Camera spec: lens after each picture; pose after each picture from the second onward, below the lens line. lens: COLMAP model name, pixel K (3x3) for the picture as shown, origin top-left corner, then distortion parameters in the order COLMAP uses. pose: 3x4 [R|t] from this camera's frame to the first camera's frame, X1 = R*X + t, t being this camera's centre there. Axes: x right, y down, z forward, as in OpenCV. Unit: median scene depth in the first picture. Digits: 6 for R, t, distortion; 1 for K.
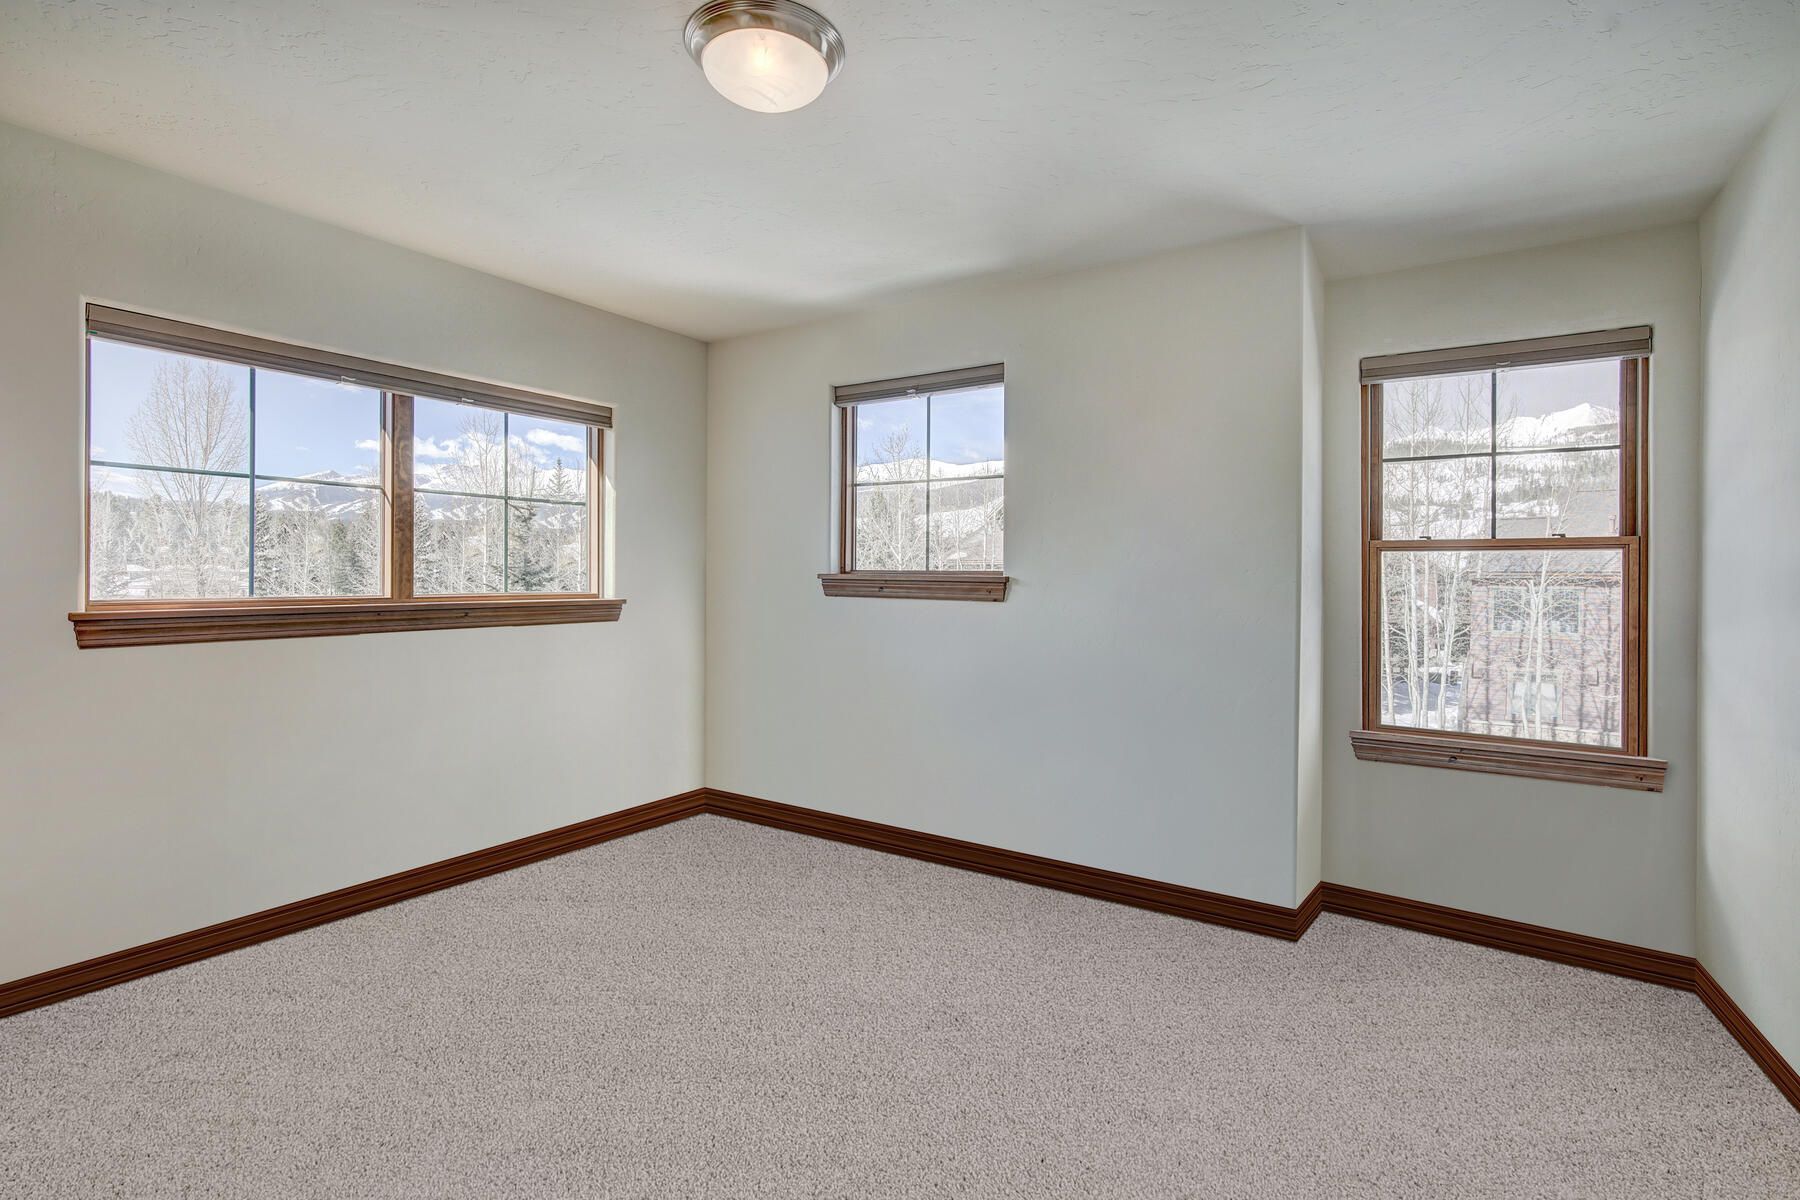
lens RADIAL K [[832.5, 0, 927.6], [0, 832.5, 584.9], [0, 0, 1]] dist [-0.001934, -0.000182]
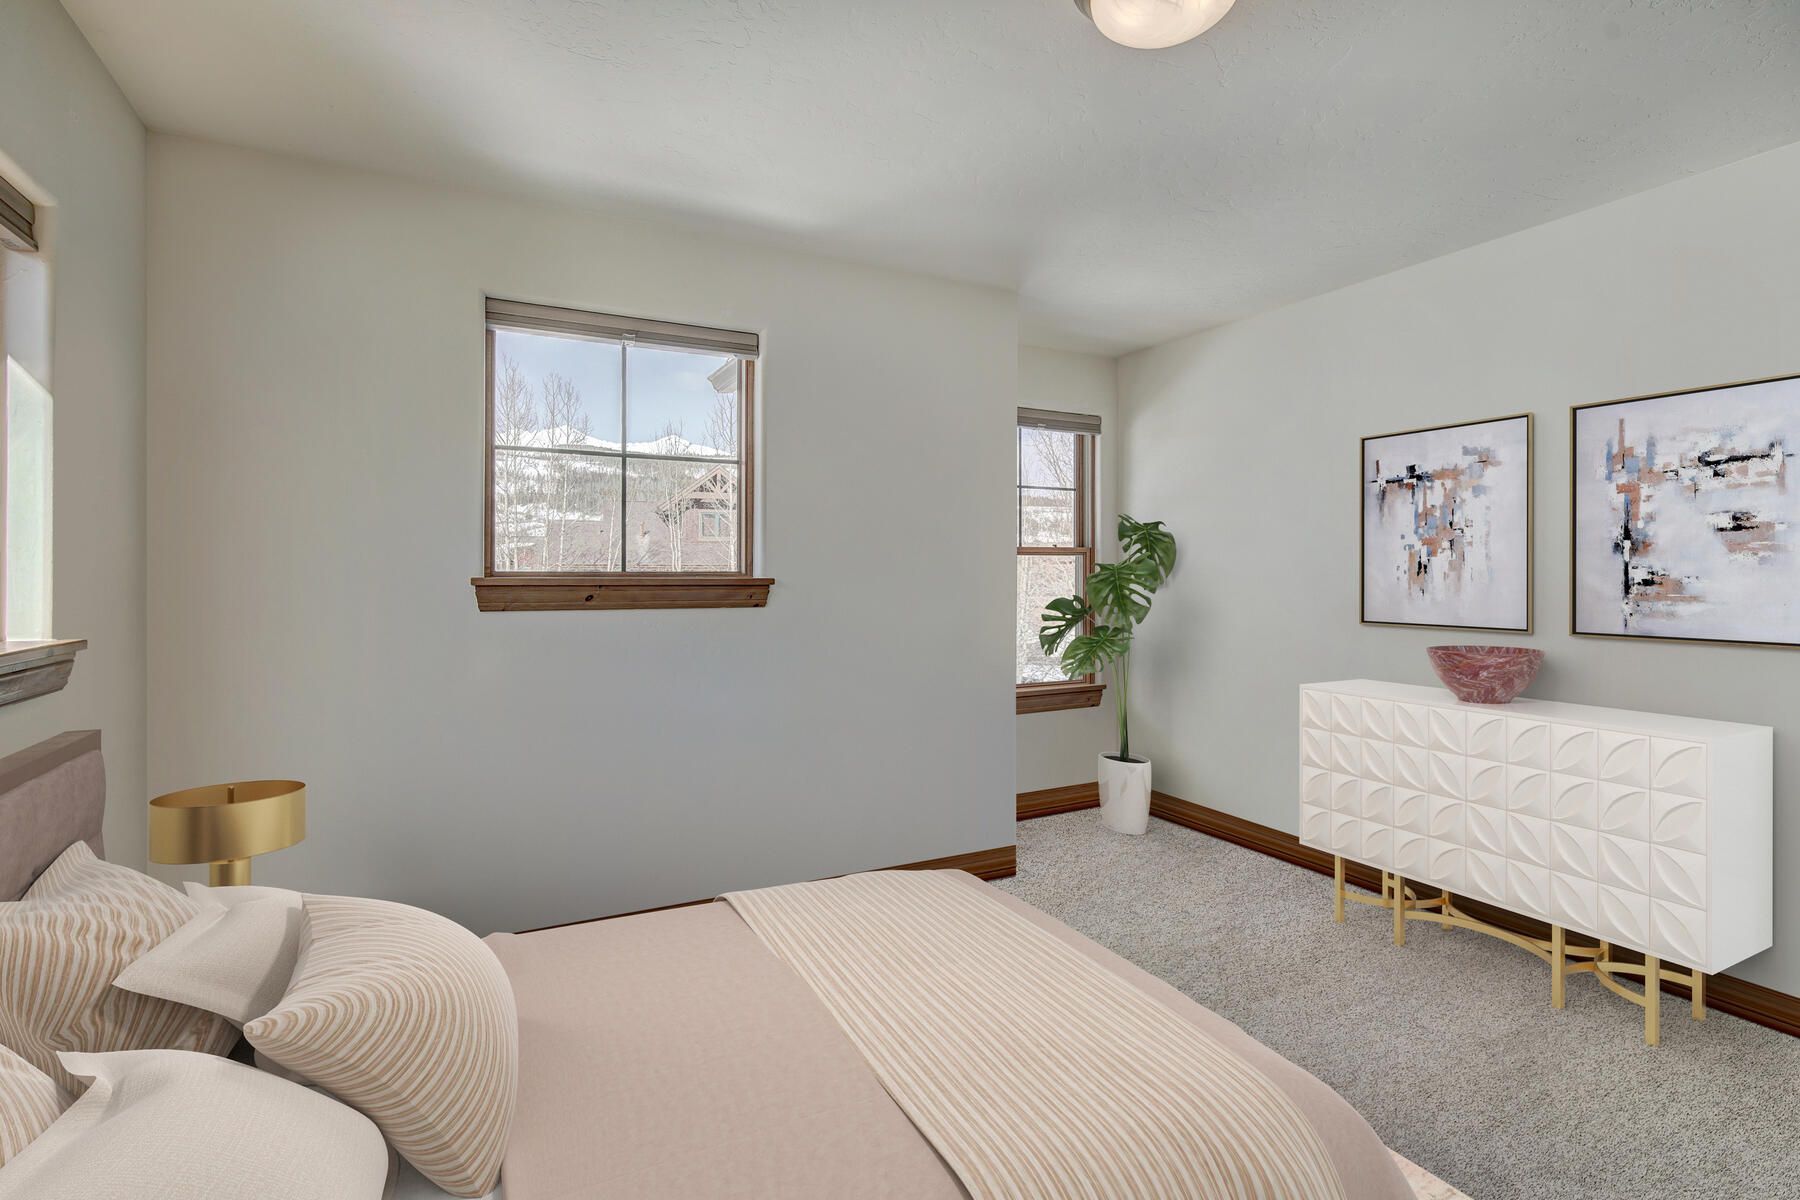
lens RADIAL K [[832.5, 0, 927.6], [0, 832.5, 584.9], [0, 0, 1]] dist [-0.001934, -0.000182]
pose [[0.483584, -0.020459, 0.875059, -0.564267], [0.017853, 0.999749, 0.013509, -0.010724], [-0.875116, 0.009090, 0.483828, 0.405366]]
